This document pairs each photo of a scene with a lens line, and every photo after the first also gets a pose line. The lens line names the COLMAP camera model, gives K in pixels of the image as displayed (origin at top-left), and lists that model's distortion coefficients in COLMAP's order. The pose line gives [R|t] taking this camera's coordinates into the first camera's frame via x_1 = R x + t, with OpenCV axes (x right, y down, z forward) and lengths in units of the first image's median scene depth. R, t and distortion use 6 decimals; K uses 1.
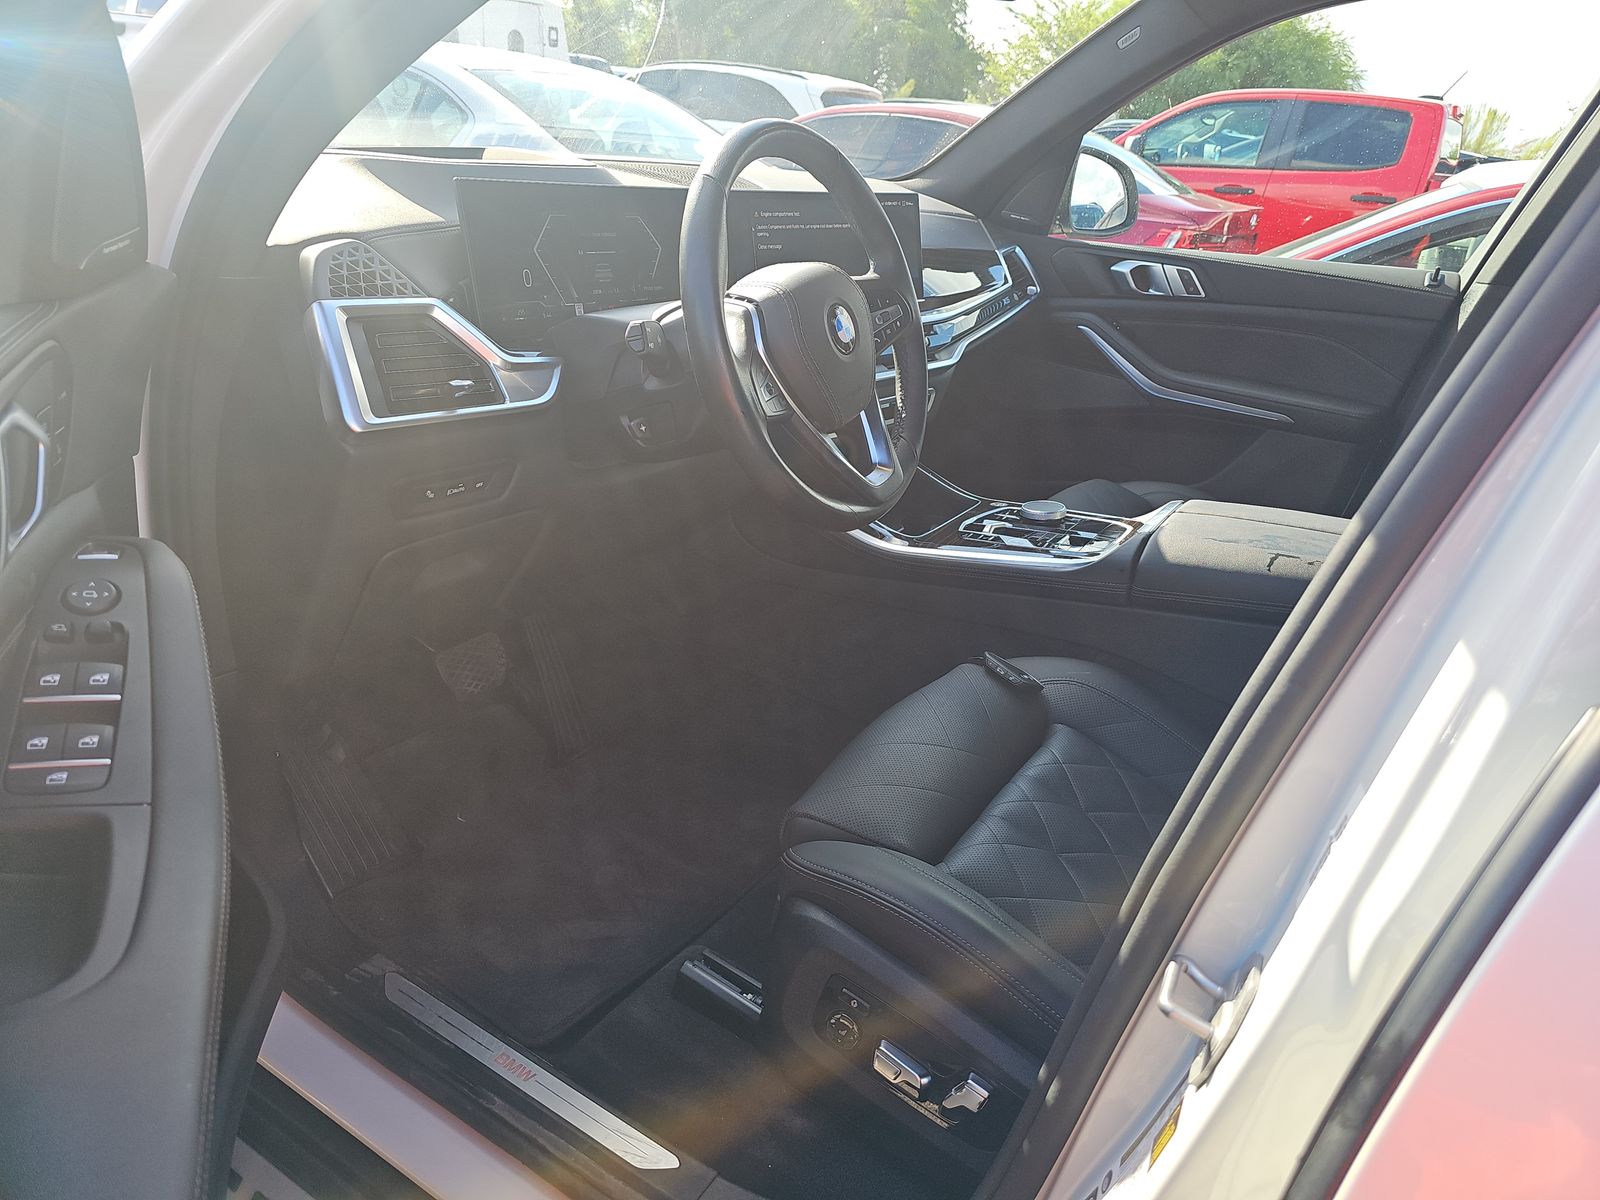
lens RADIAL K [[1083.1, 0, 800.0], [0, 1083.1, 600.0], [0, 0, 1]] dist [0.026581, -0.031516]
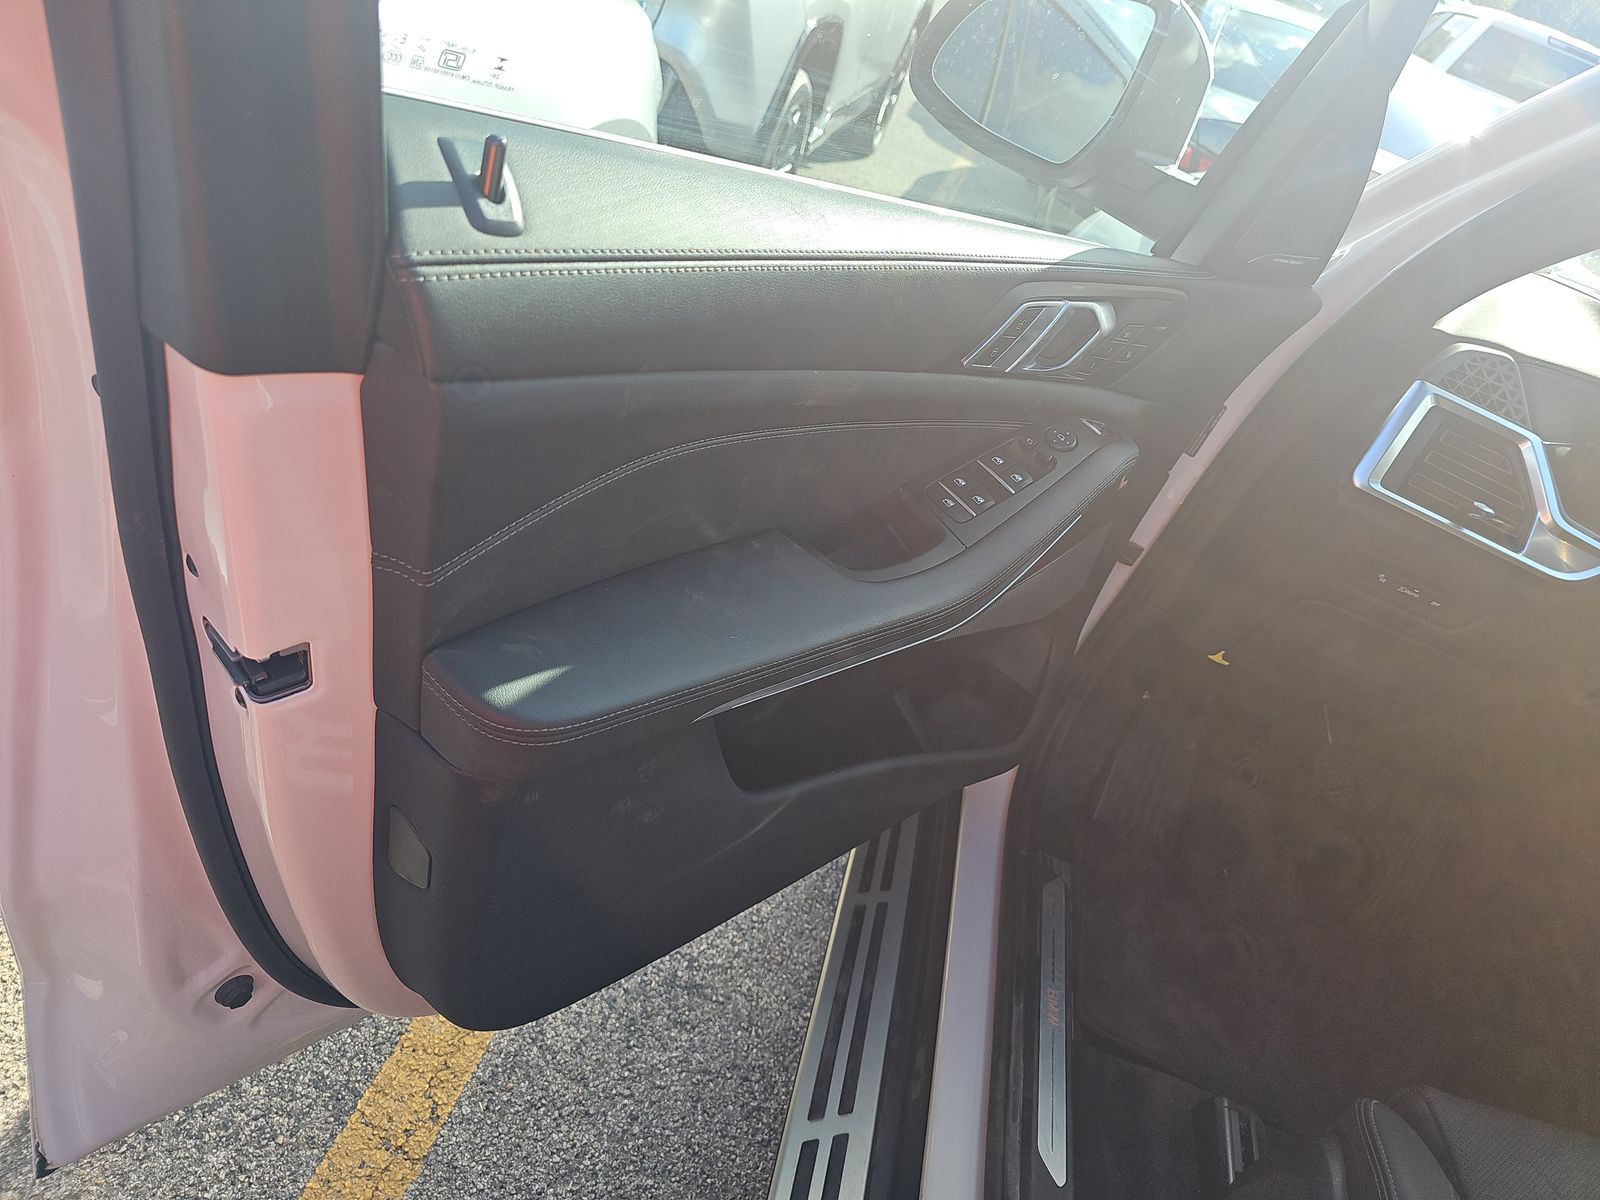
lens RADIAL K [[1080.7, 0, 800.7], [0, 1080.7, 605.2], [0, 0, 1]] dist [0.055602, -0.063096]
pose [[0.327346, 0.542932, -0.773349, 0.308884], [-0.628574, 0.736206, 0.250791, 0.009779], [0.705507, 0.404011, 0.582267, 0.003370]]
